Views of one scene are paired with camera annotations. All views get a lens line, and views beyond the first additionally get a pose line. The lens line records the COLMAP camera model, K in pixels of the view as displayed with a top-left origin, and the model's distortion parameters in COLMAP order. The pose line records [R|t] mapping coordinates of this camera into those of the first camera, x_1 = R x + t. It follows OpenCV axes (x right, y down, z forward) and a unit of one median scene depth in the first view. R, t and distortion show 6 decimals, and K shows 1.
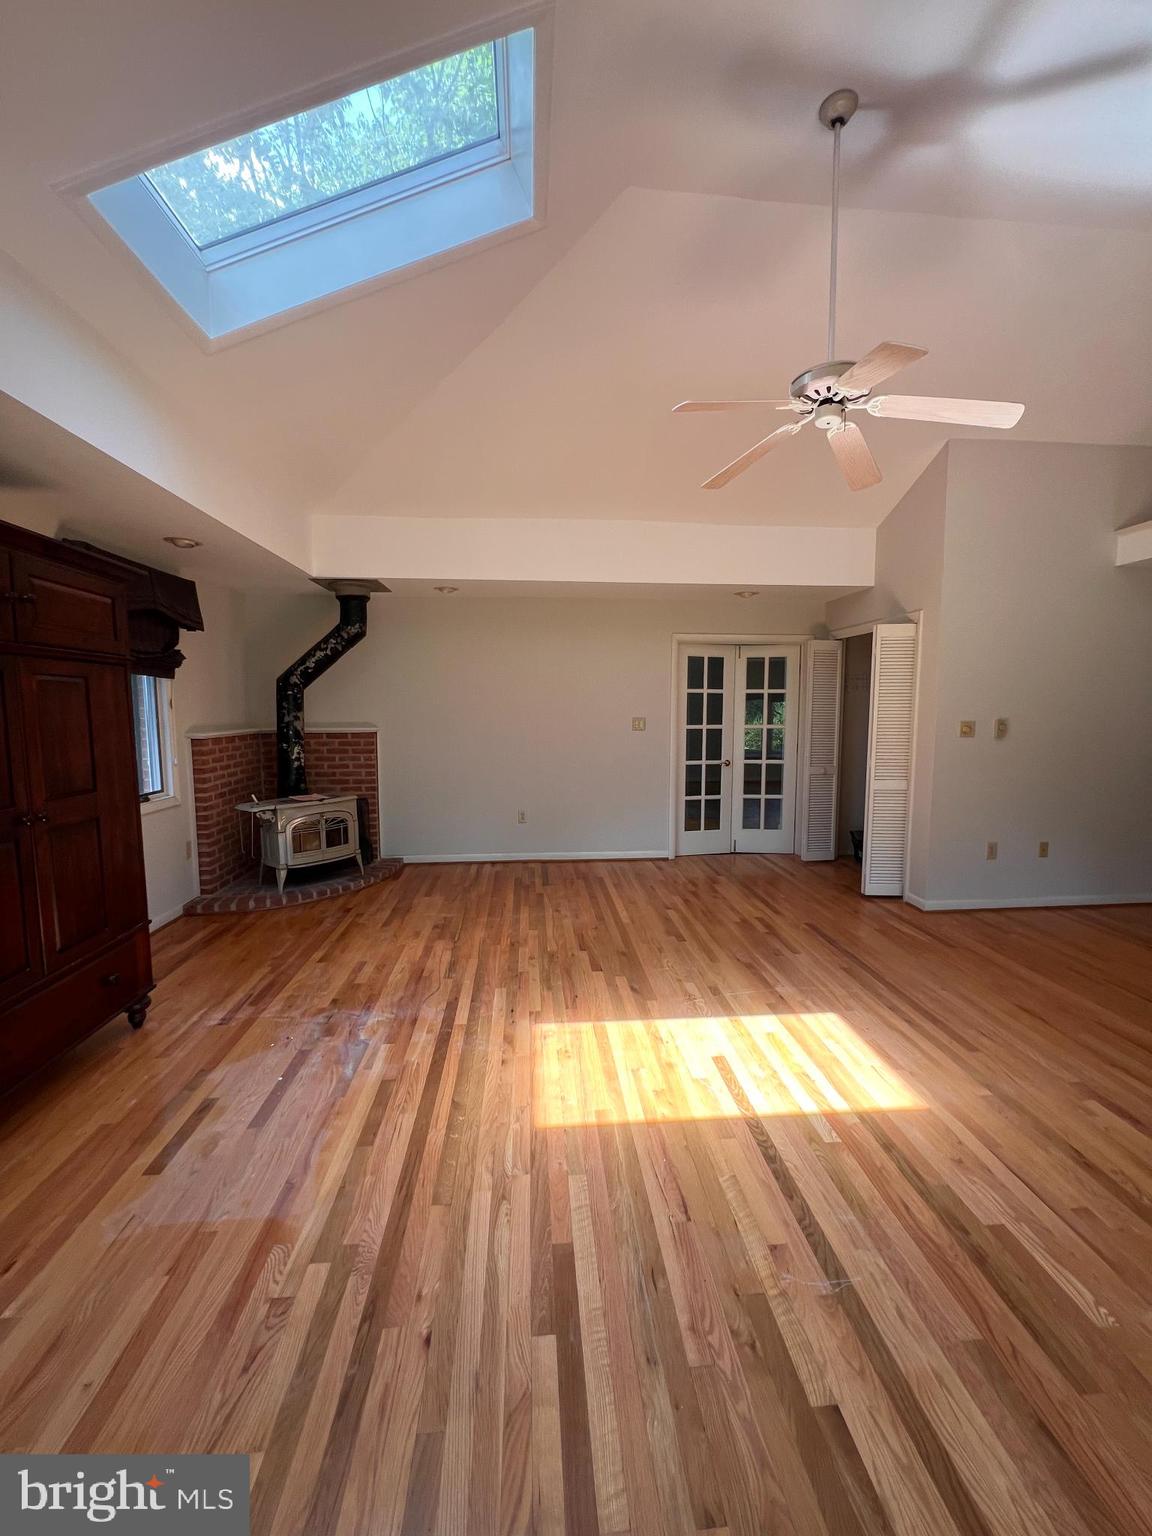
lens RADIAL K [[616.6, 0, 578.3], [0, 616.6, 764.2], [0, 0, 1]] dist [-0.004406, 0.000306]
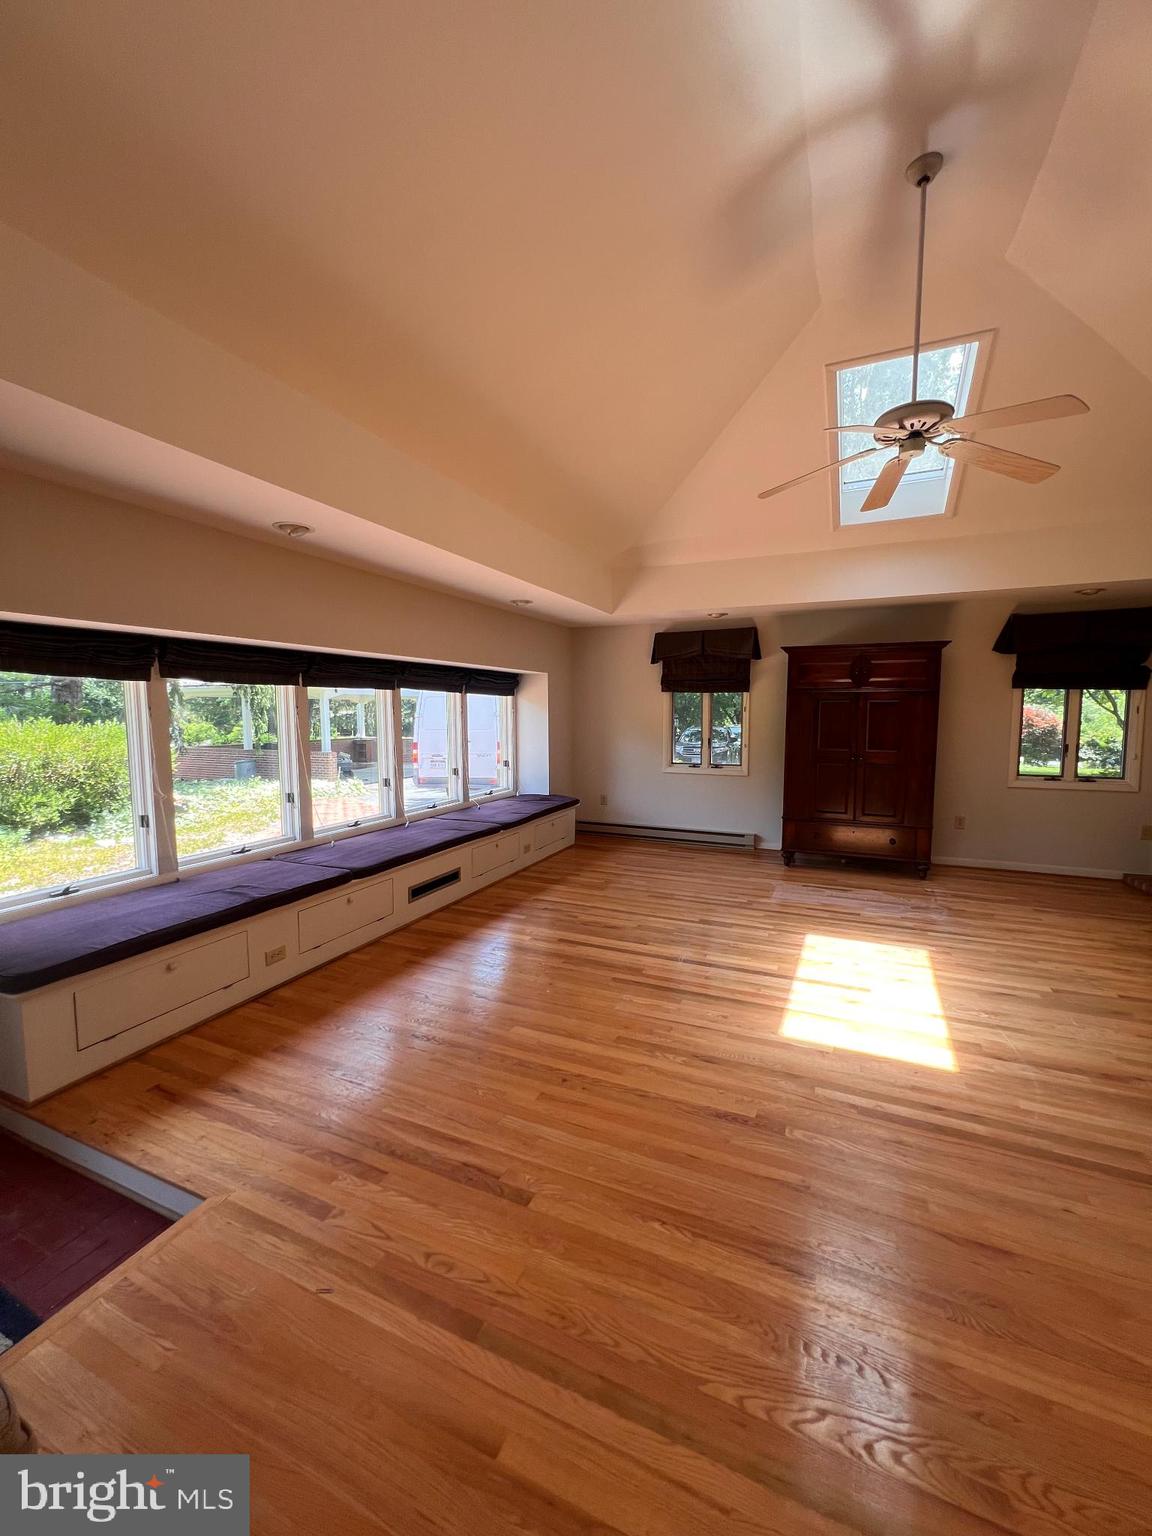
lens RADIAL K [[615.1, 0, 577.4], [0, 615.1, 766.7], [0, 0, 1]] dist [-0.005967, 0.000456]
pose [[-0.482907, 0.081328, -0.871887, 1.452030], [-0.078917, 0.987584, 0.135829, -0.095966], [0.872108, 0.134399, -0.470494, 0.924548]]
